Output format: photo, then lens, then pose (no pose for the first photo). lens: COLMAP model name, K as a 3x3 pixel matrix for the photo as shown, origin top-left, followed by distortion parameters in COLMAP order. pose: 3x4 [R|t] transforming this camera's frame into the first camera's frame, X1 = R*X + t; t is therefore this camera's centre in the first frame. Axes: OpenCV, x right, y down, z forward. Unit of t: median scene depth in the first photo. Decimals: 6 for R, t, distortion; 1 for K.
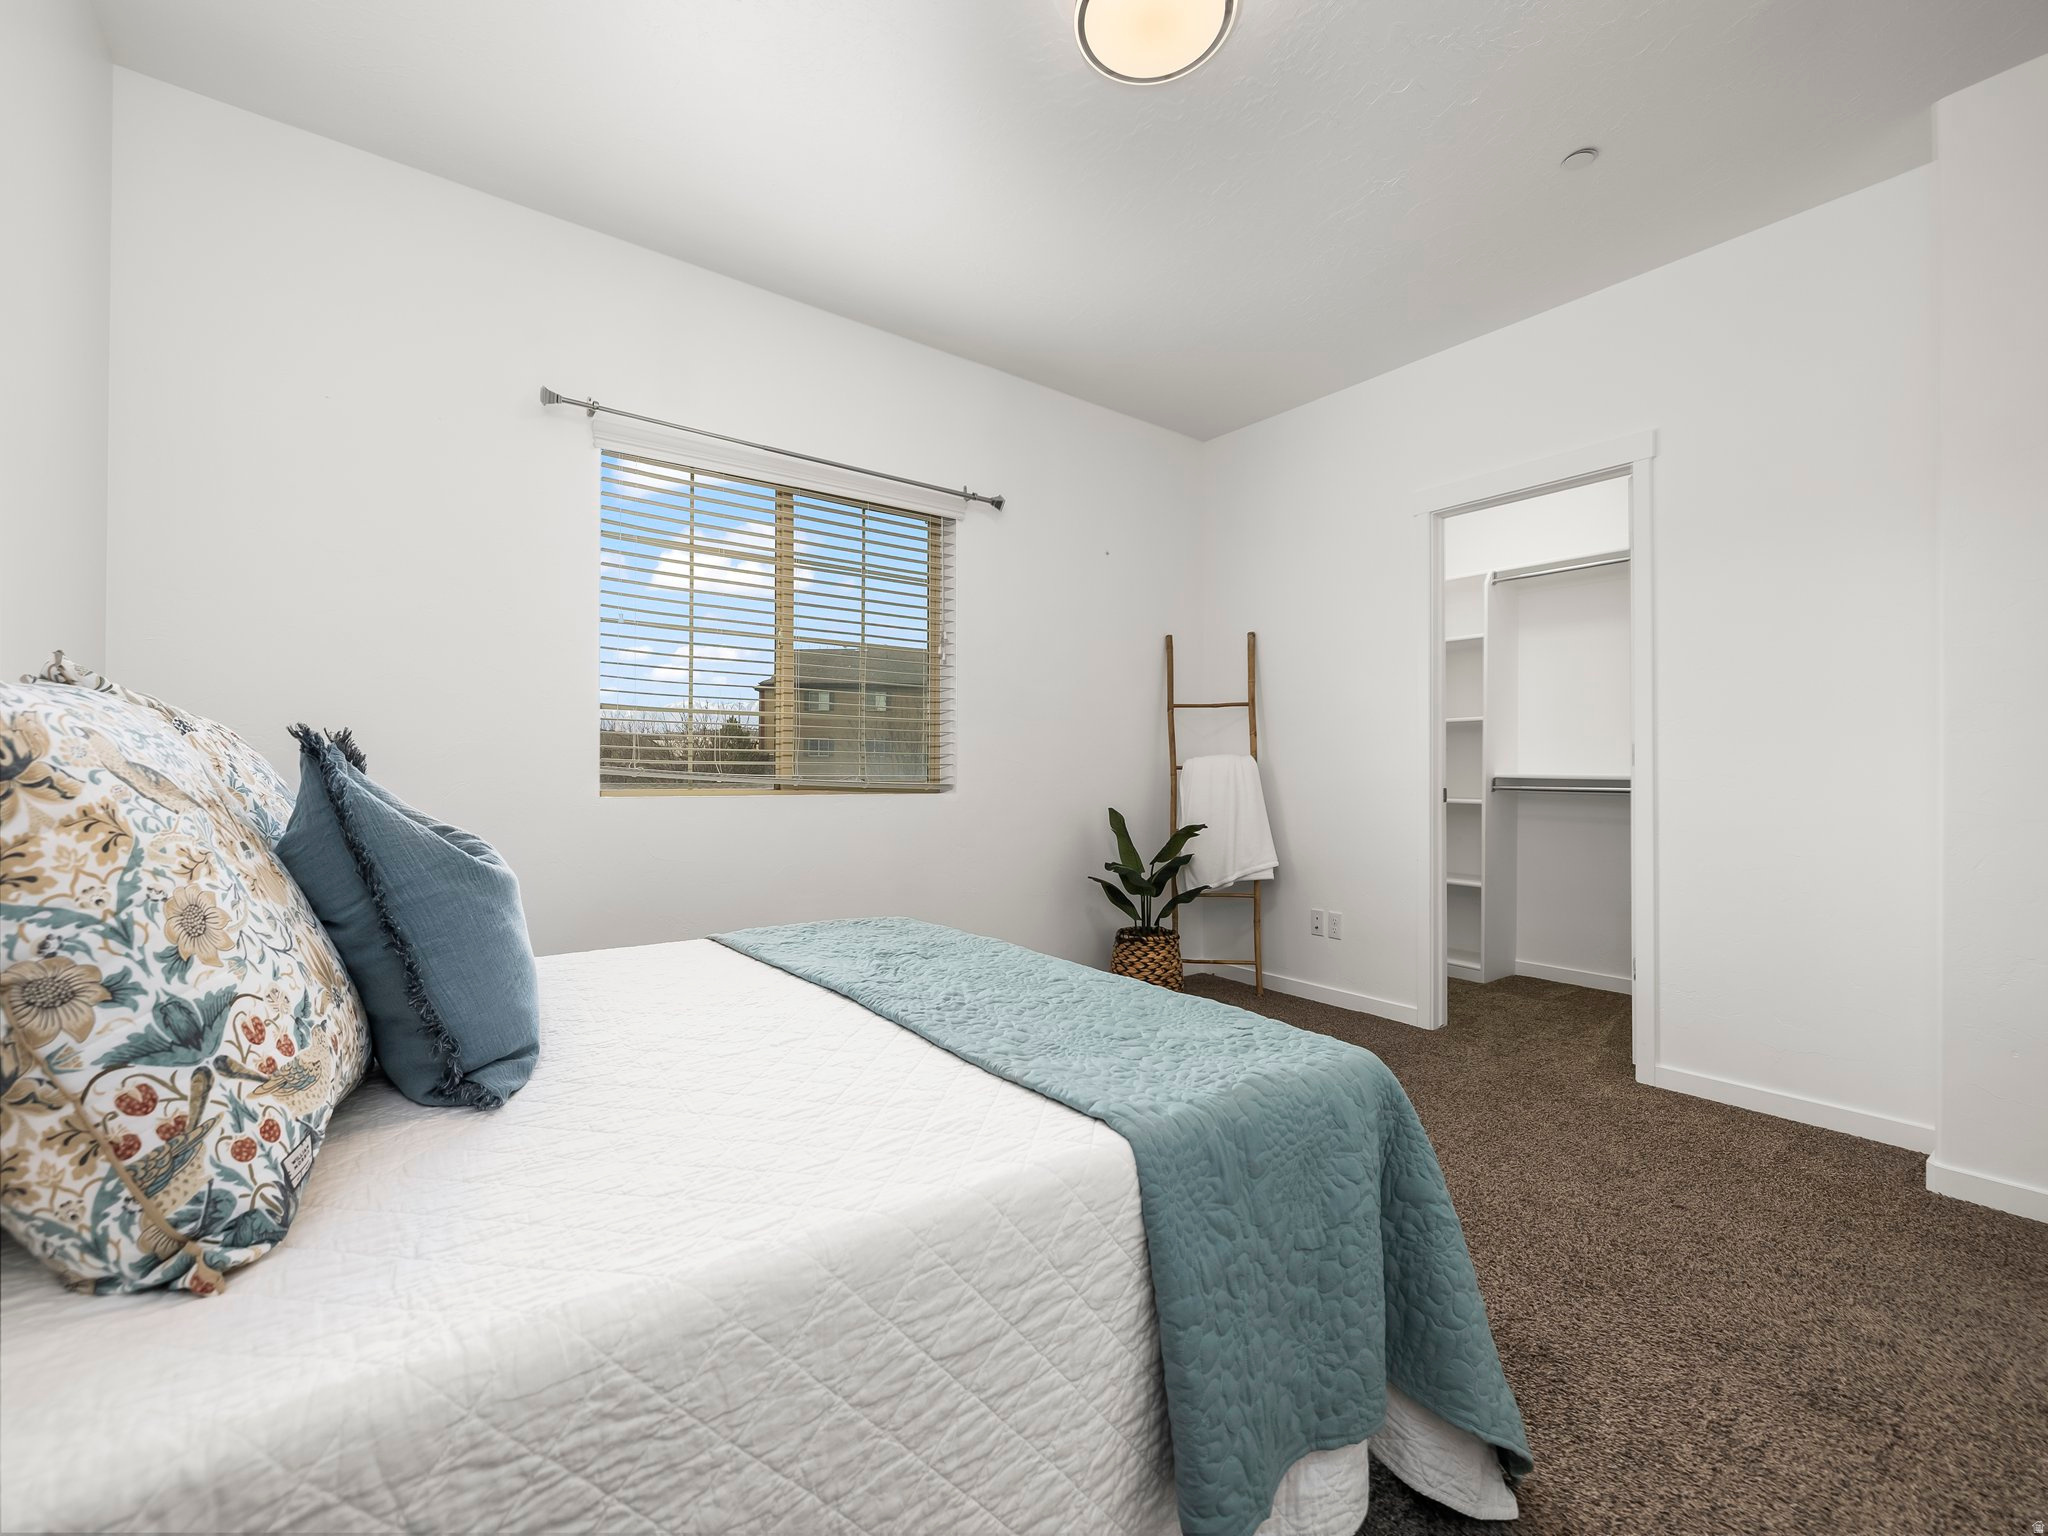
lens RADIAL K [[853.5, 0, 1016.2], [0, 853.5, 763.1], [0, 0, 1]] dist [-0.001605, -0.000234]
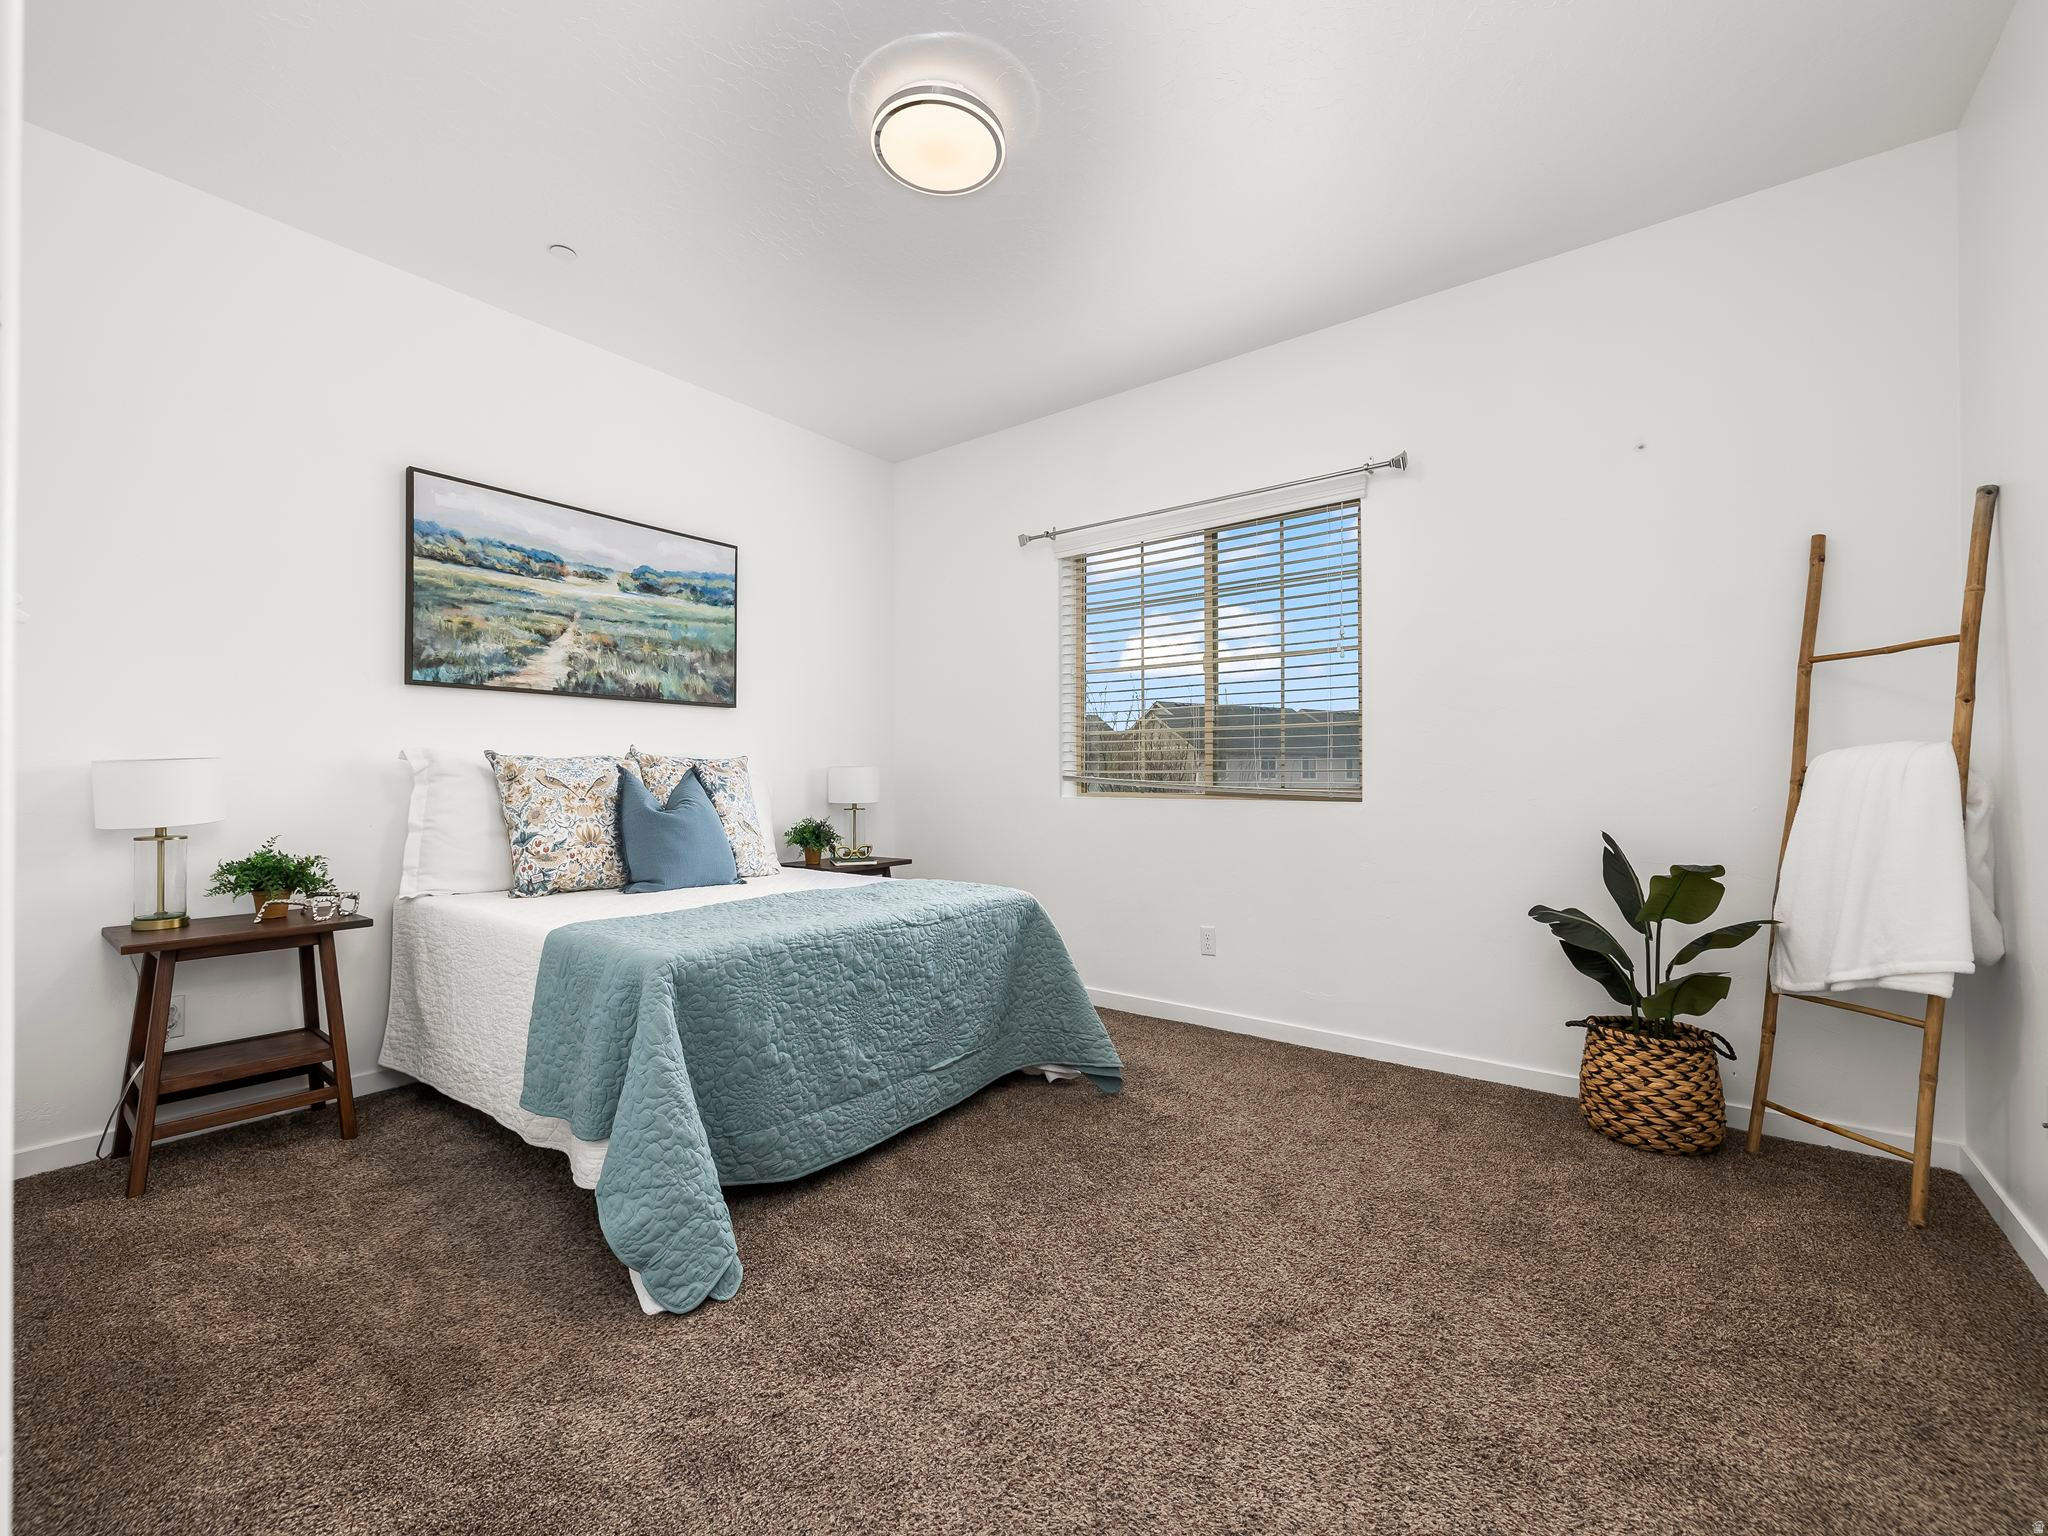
lens RADIAL K [[863.0, 0, 1024.0], [0, 863.0, 768.0], [0, 0, 1]] dist [0.001097, -0.000017]
pose [[0.276055, -0.015260, -0.961021, 0.743208], [0.010315, 0.999863, -0.012914, 0.007637], [0.961086, -0.006348, 0.276175, 0.426497]]
